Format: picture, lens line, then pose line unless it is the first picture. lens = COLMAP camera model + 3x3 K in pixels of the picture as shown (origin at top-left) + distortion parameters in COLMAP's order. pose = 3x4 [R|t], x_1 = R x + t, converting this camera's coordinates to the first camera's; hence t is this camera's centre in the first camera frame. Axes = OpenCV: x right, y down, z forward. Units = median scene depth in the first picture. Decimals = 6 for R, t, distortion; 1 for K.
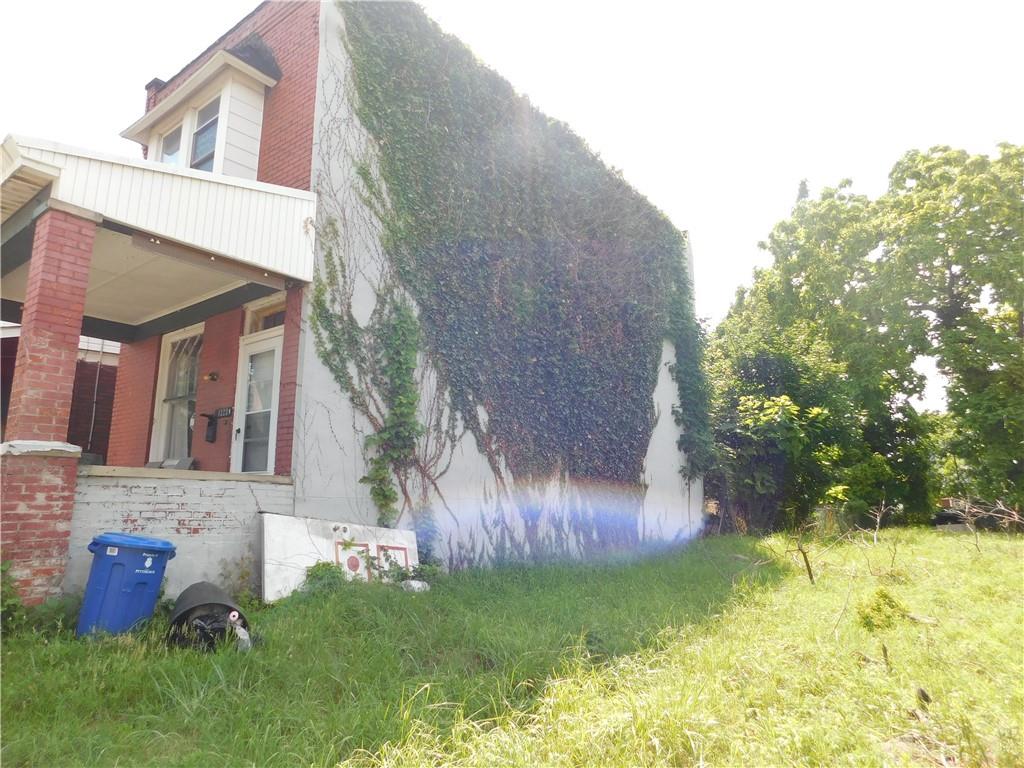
lens RADIAL K [[683.5, 0, 510.8], [0, 683.5, 383.9], [0, 0, 1]] dist [-0.042175, 0.021199]
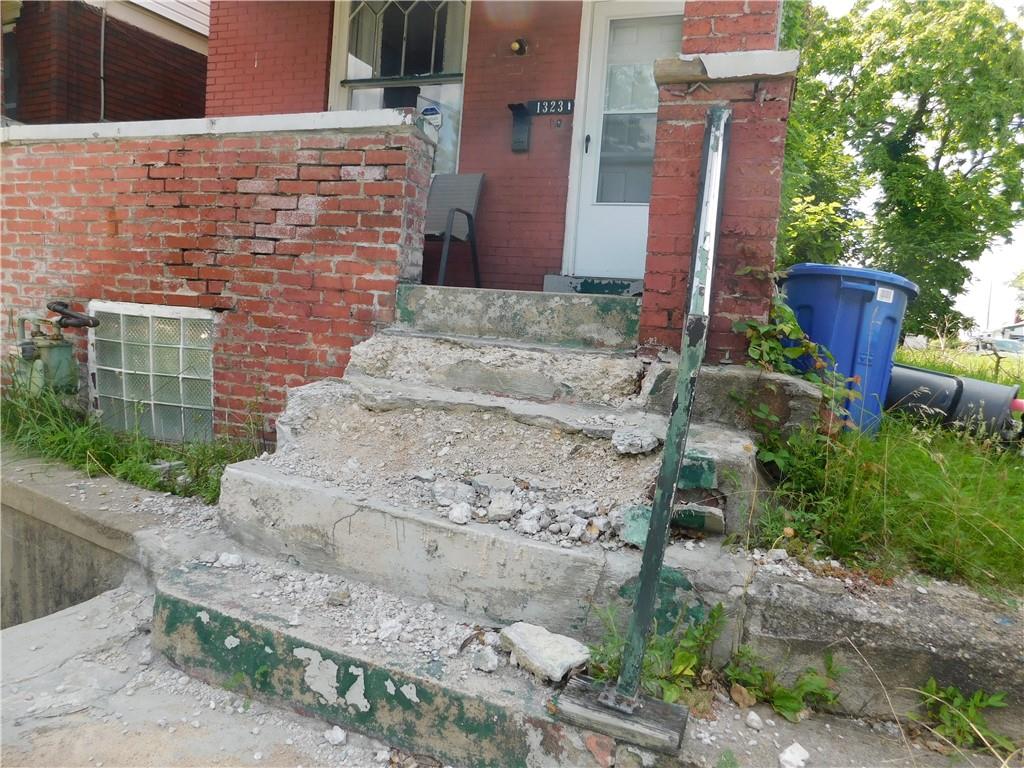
lens RADIAL K [[683.5, 0, 513.1], [0, 683.5, 384.3], [0, 0, 1]] dist [-0.042175, 0.021199]
pose [[0.945297, 0.034180, 0.324415, -0.649479], [-0.124360, 0.957153, 0.261521, 0.129056], [-0.301576, -0.287559, 0.909044, 0.341851]]
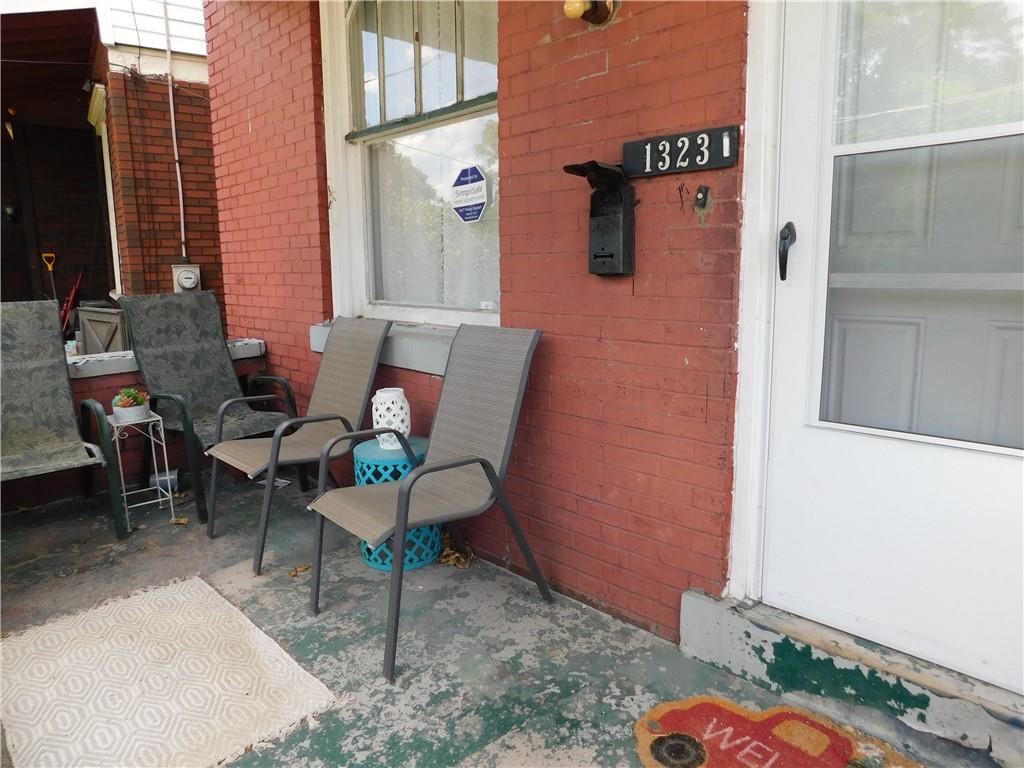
lens RADIAL K [[683.5, 0, 516.4], [0, 683.5, 384.9], [0, 0, 1]] dist [-0.042175, 0.021199]
pose [[0.992481, 0.007527, -0.122169, -0.443198], [0.033450, 0.943434, 0.329869, 0.038173], [0.117741, -0.331475, 0.936088, 0.739446]]
